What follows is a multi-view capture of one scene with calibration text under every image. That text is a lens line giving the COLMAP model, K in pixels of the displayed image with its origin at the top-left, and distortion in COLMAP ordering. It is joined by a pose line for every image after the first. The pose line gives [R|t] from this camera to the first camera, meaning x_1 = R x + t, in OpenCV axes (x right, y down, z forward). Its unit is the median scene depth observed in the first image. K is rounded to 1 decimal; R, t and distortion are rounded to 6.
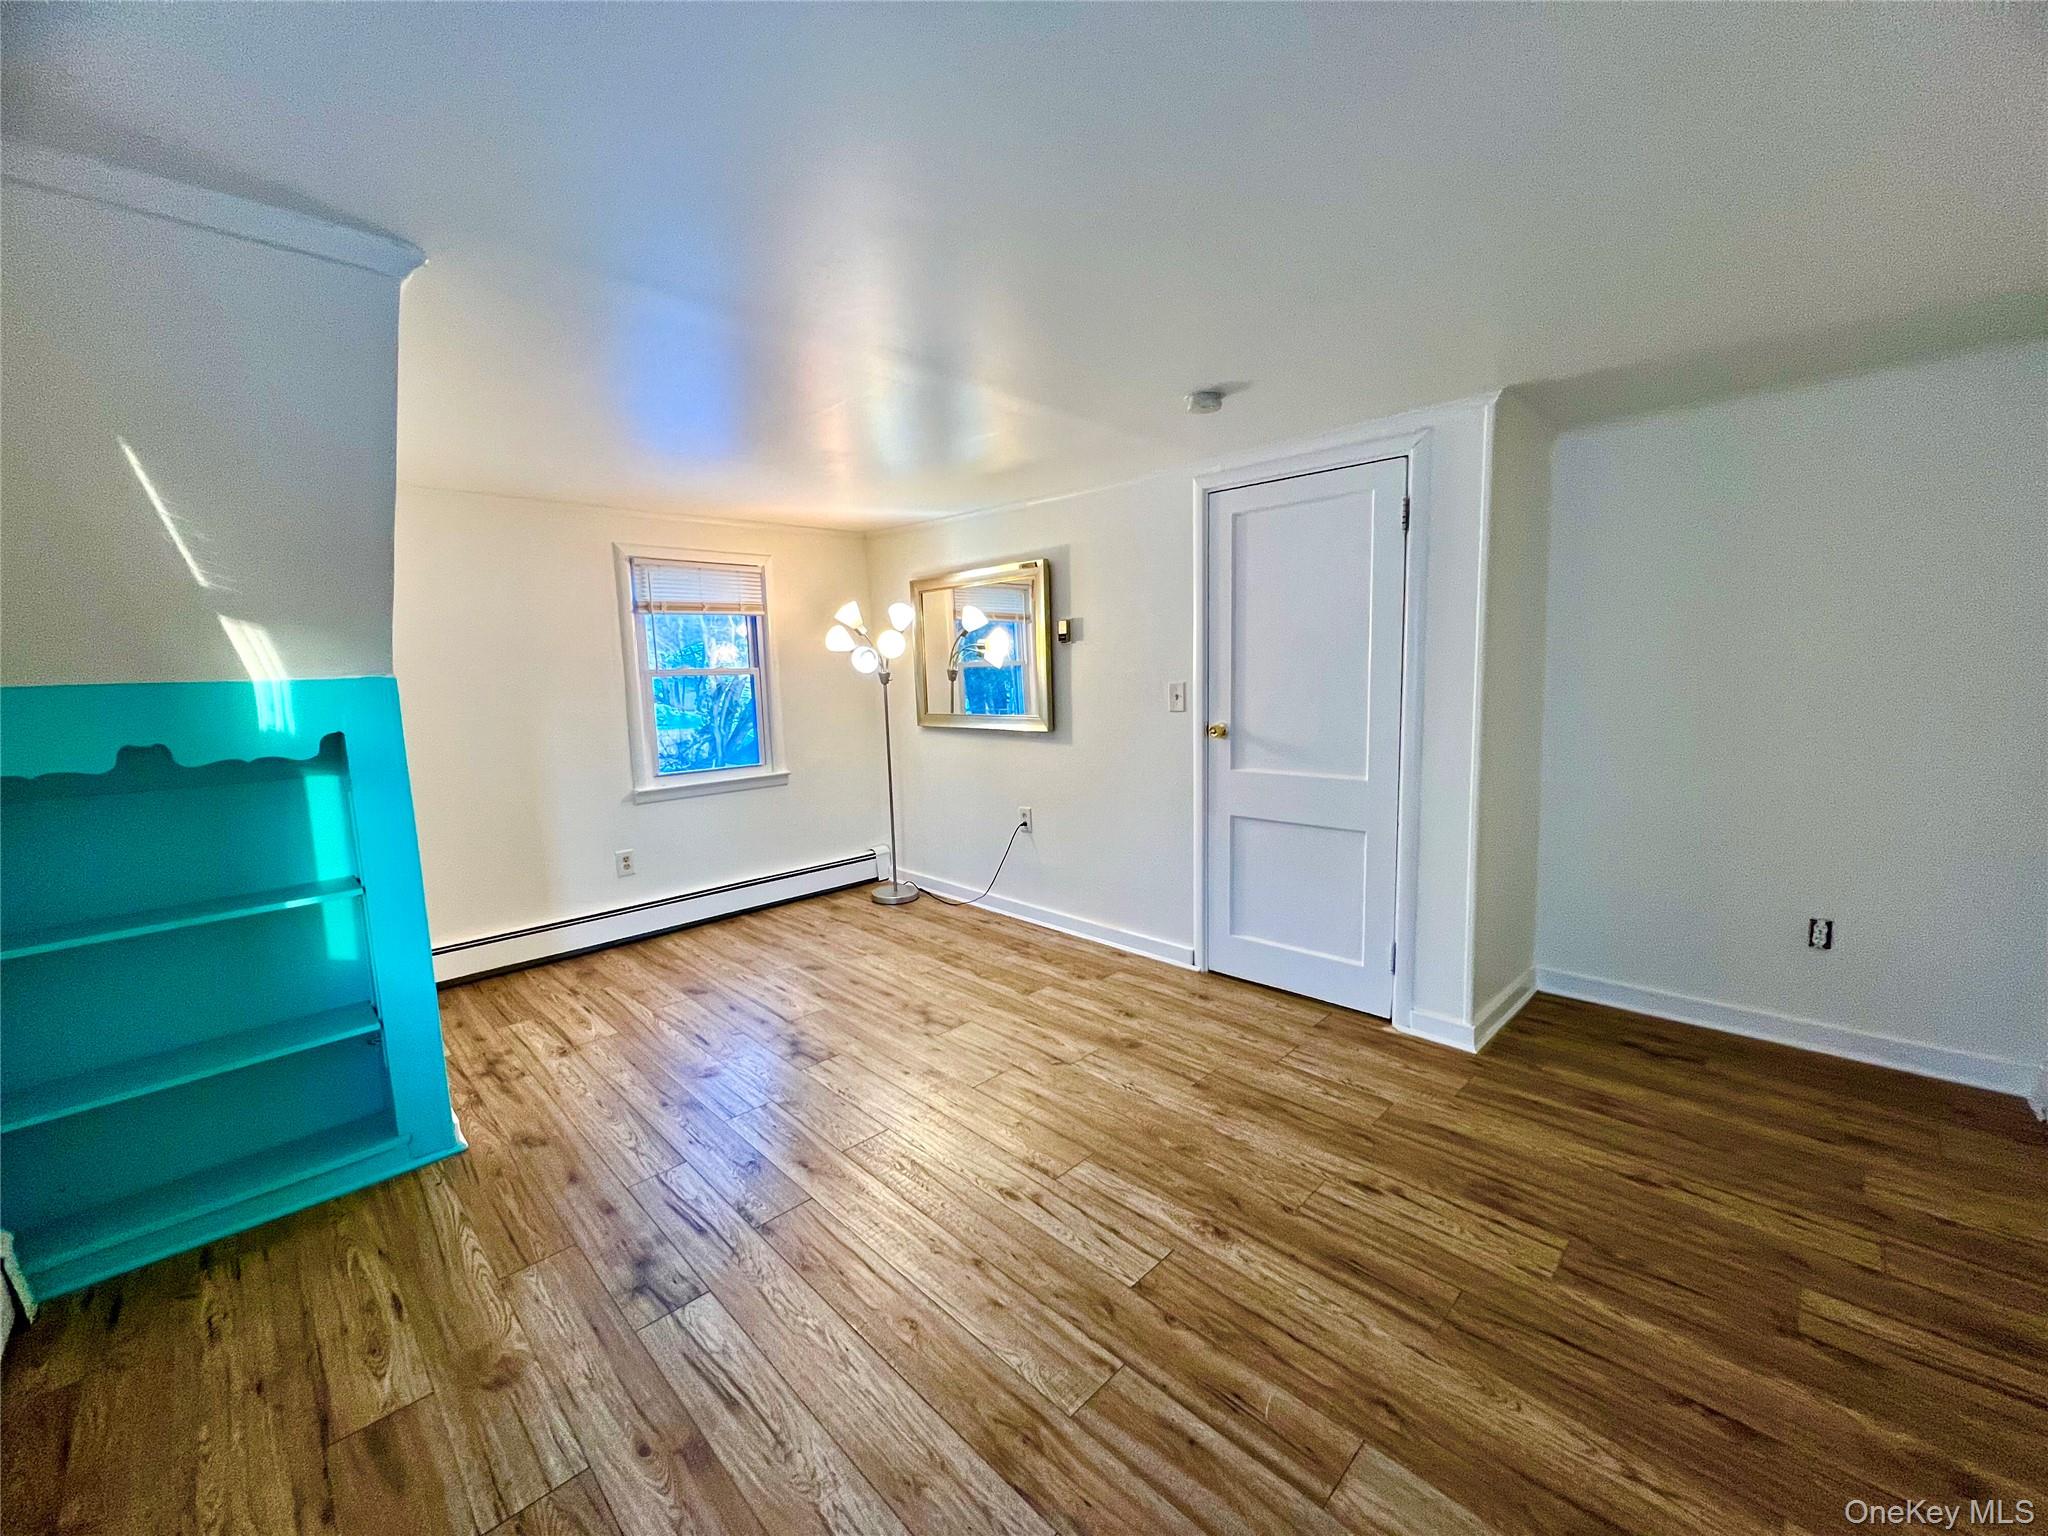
lens RADIAL K [[816.0, 0, 1019.0], [0, 816.0, 766.5], [0, 0, 1]] dist [-0.000142, 0.000341]
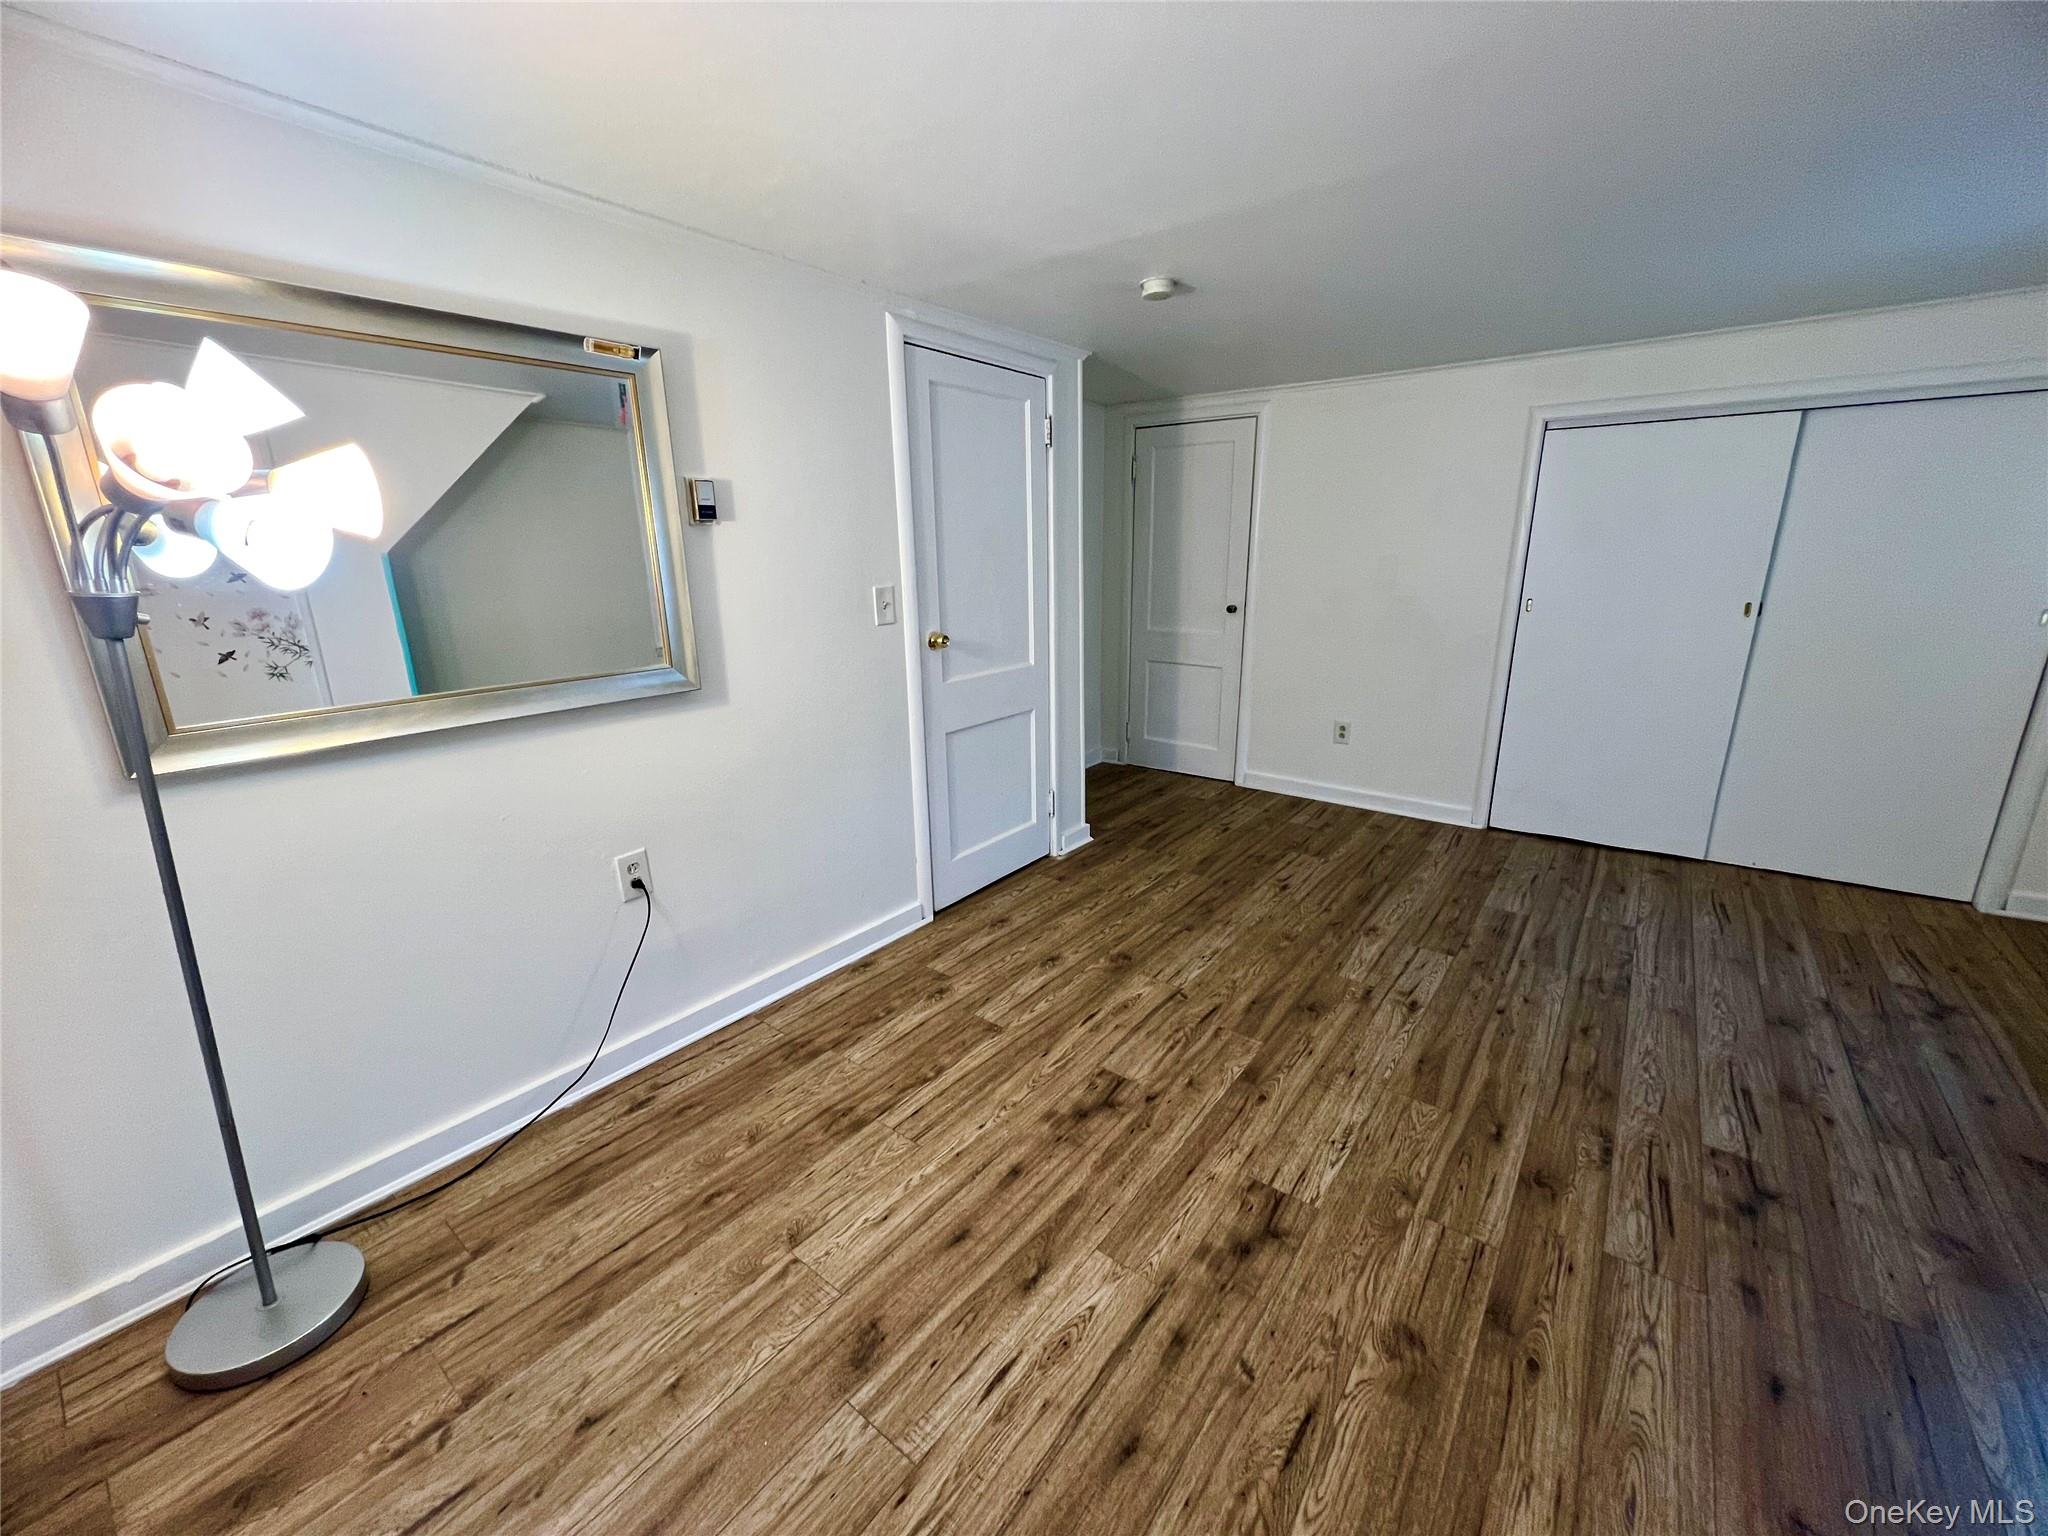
lens RADIAL K [[816.0, 0, 1017.5], [0, 816.0, 766.5], [0, 0, 1]] dist [-0.000142, 0.000341]
pose [[-0.128629, -0.228946, 0.964903, -0.779980], [0.139455, 0.959142, 0.246169, -0.143482], [-0.981838, 0.166225, -0.091446, 1.251483]]
